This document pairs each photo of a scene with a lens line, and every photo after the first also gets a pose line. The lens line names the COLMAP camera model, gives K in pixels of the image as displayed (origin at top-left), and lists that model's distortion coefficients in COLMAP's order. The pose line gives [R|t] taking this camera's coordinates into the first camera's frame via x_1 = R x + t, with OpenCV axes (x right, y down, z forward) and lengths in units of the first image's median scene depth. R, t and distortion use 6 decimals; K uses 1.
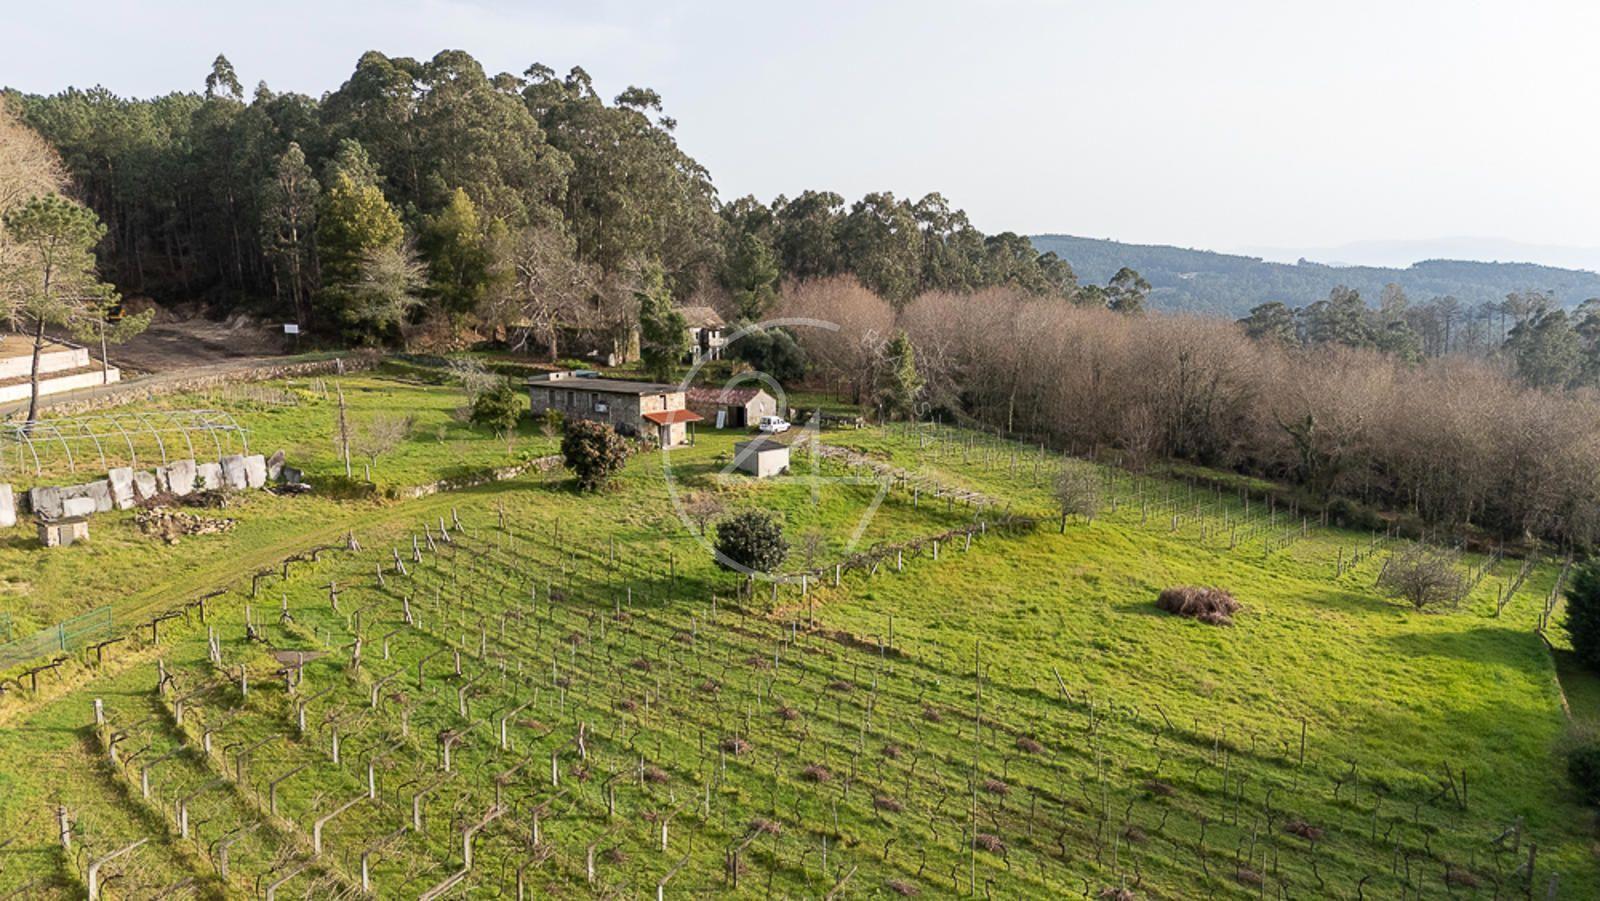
lens RADIAL K [[1165.3, 0, 804.5], [0, 1165.3, 458.0], [0, 0, 1]] dist [0.066074, -0.047427]
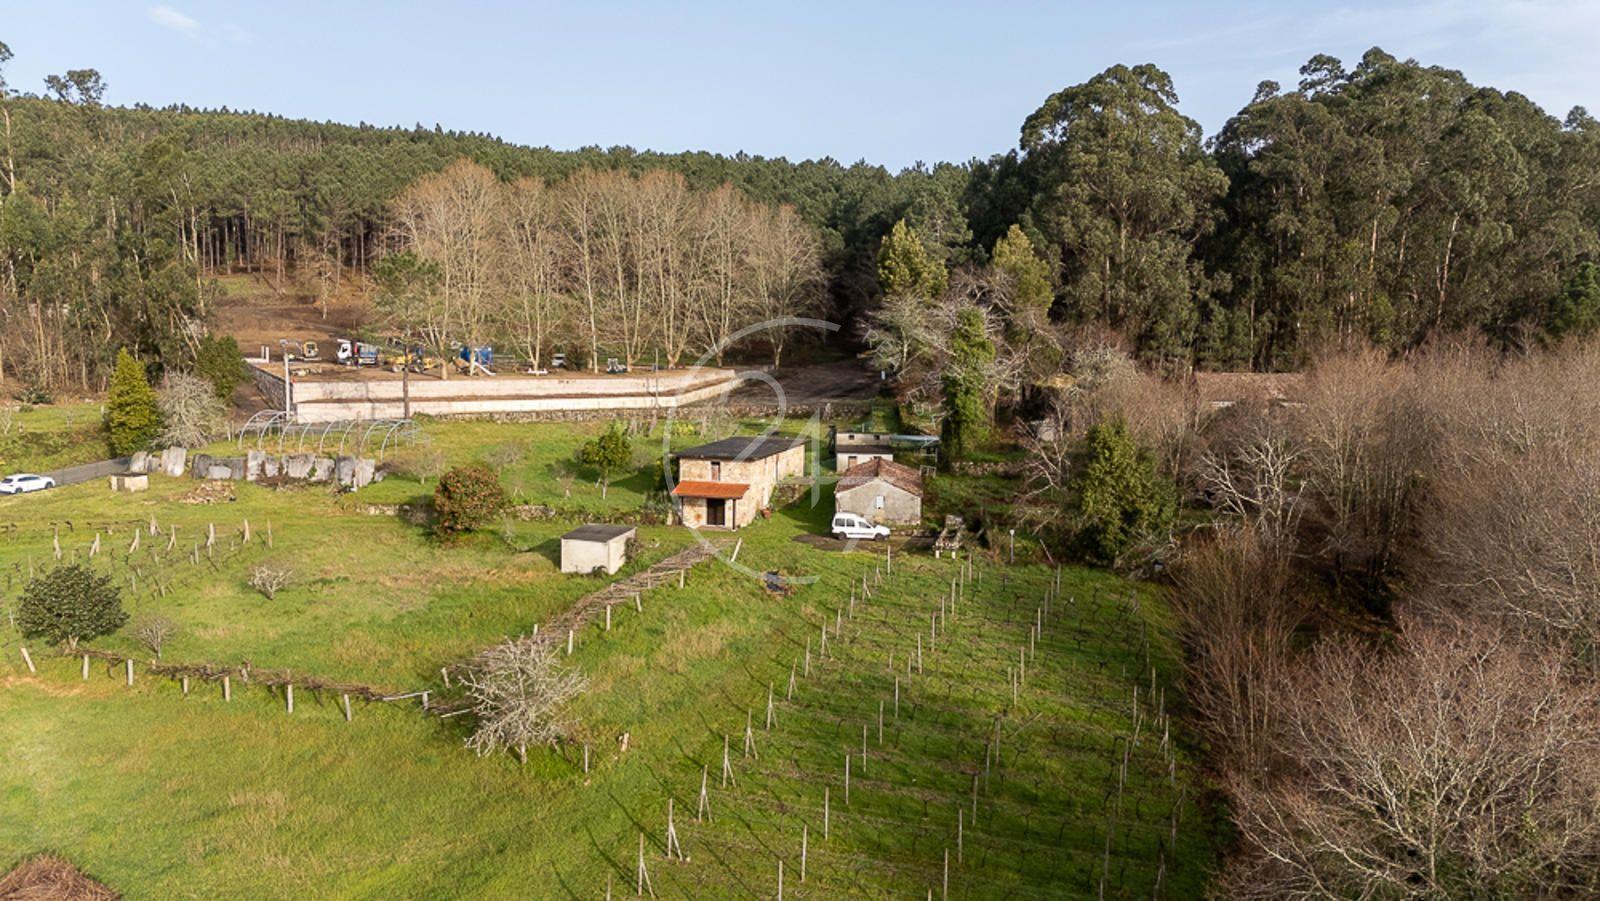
lens RADIAL K [[1165.3, 0, 809.8], [0, 1165.3, 441.6], [0, 0, 1]] dist [0.066074, -0.047427]
pose [[0.412394, 0.098929, -0.905618, 0.482900], [-0.161026, 0.986350, 0.034421, -0.080917], [0.896661, 0.131633, 0.422695, 0.546497]]
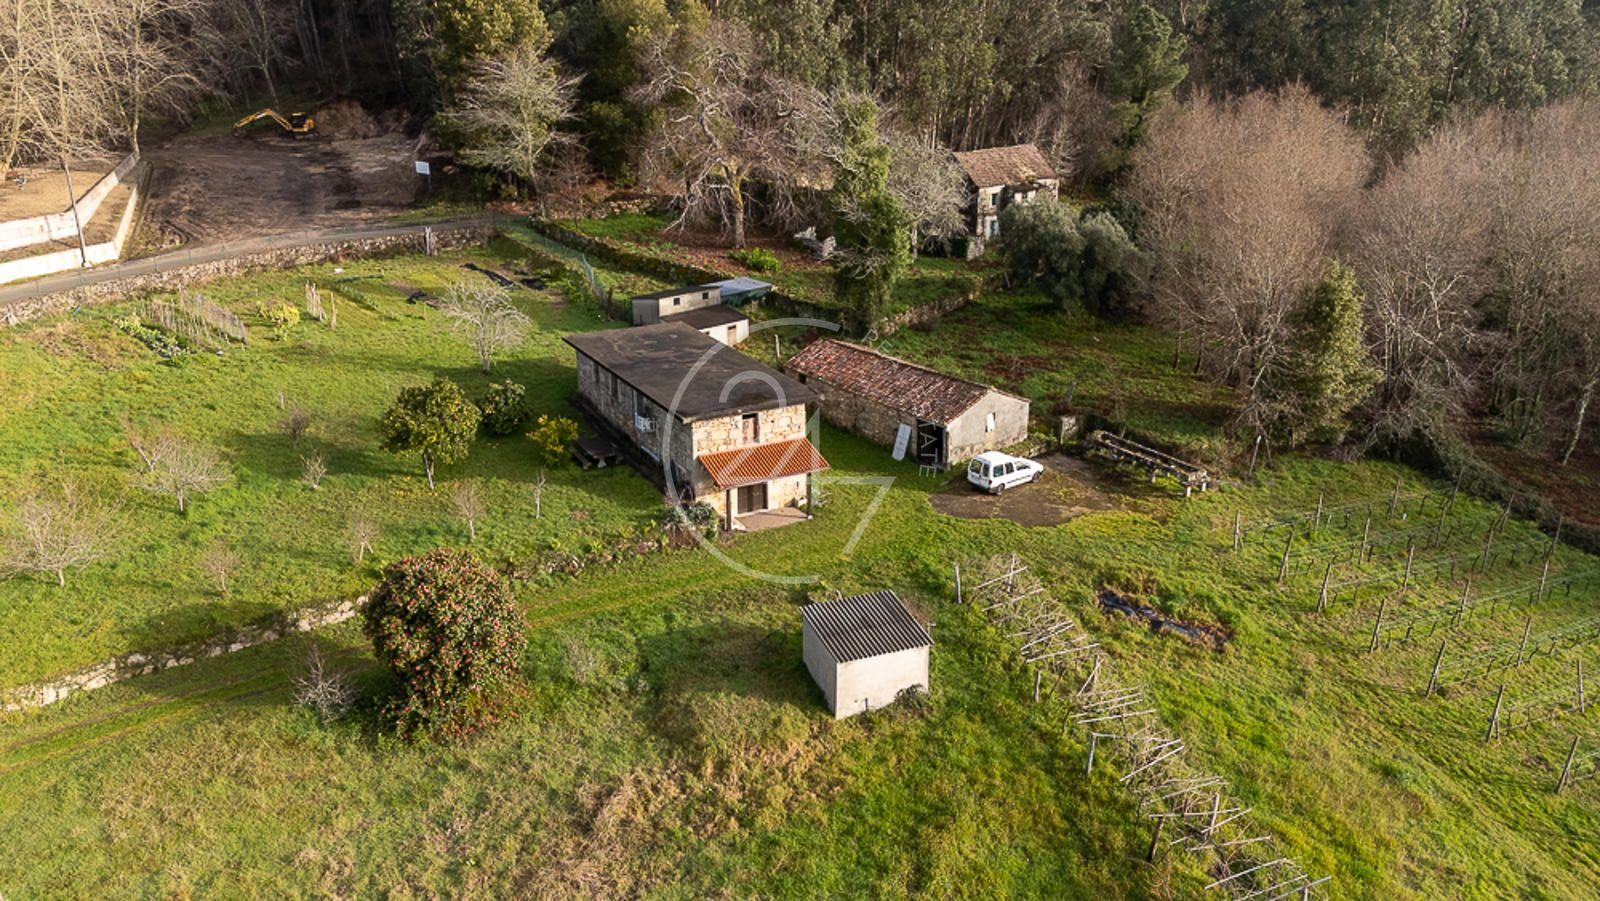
lens RADIAL K [[1165.3, 0, 802.5], [0, 1165.3, 452.3], [0, 0, 1]] dist [0.066074, -0.047427]
pose [[0.923659, 0.131867, -0.359813, 0.057306], [-0.059347, 0.976825, 0.205647, -0.106327], [0.378592, -0.168594, 0.910079, 0.430700]]
